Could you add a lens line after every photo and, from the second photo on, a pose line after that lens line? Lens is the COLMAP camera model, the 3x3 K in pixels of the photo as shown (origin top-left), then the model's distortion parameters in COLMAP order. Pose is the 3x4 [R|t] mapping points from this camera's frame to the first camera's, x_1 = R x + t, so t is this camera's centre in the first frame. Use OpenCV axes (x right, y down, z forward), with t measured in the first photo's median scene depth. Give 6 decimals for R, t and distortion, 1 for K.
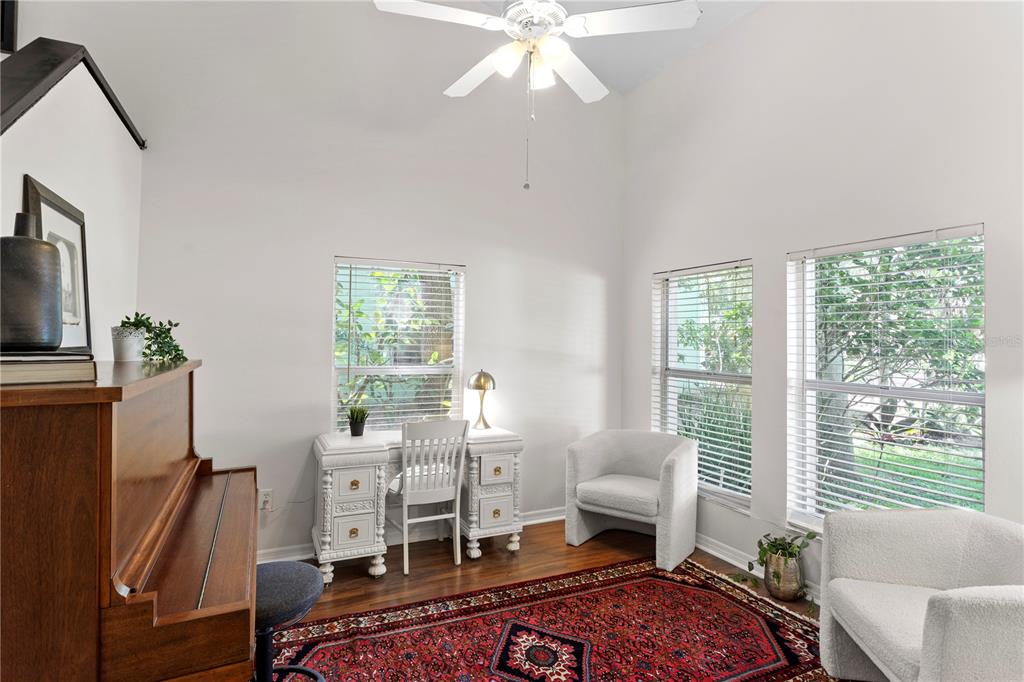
lens RADIAL K [[519.6, 0, 508.4], [0, 519.6, 329.7], [0, 0, 1]] dist [-0.008337, 0.001439]
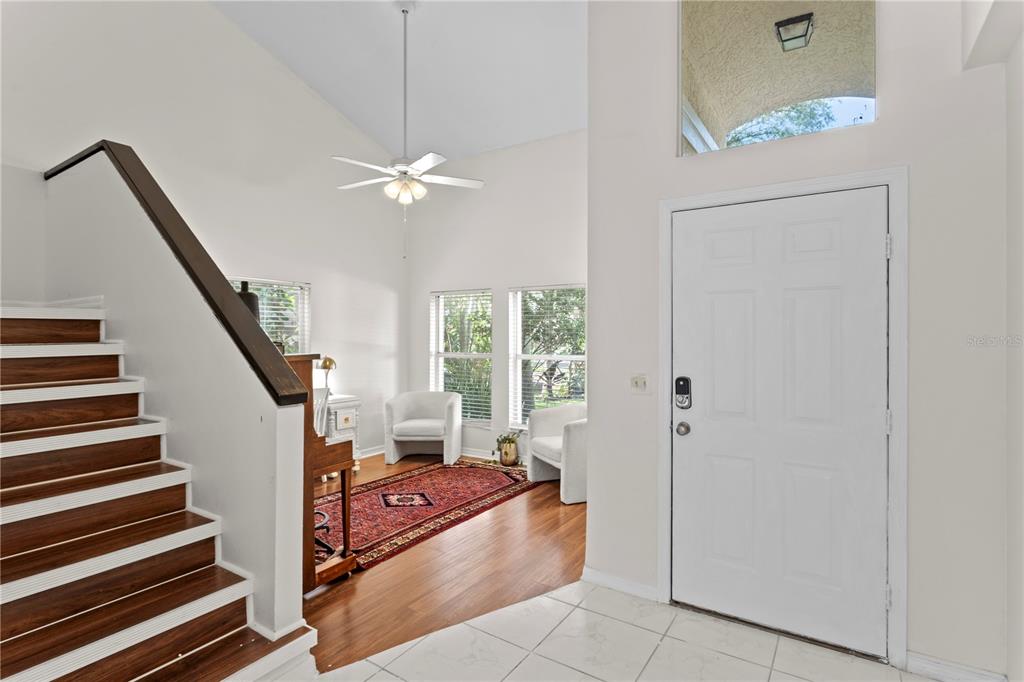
lens RADIAL K [[519.6, 0, 510.4], [0, 519.6, 338.6], [0, 0, 1]] dist [-0.008337, 0.001439]
pose [[0.850402, -0.015116, 0.525917, -0.421638], [0.000399, 0.999605, 0.028085, -0.013668], [-0.526134, -0.023674, 0.850072, -0.570887]]
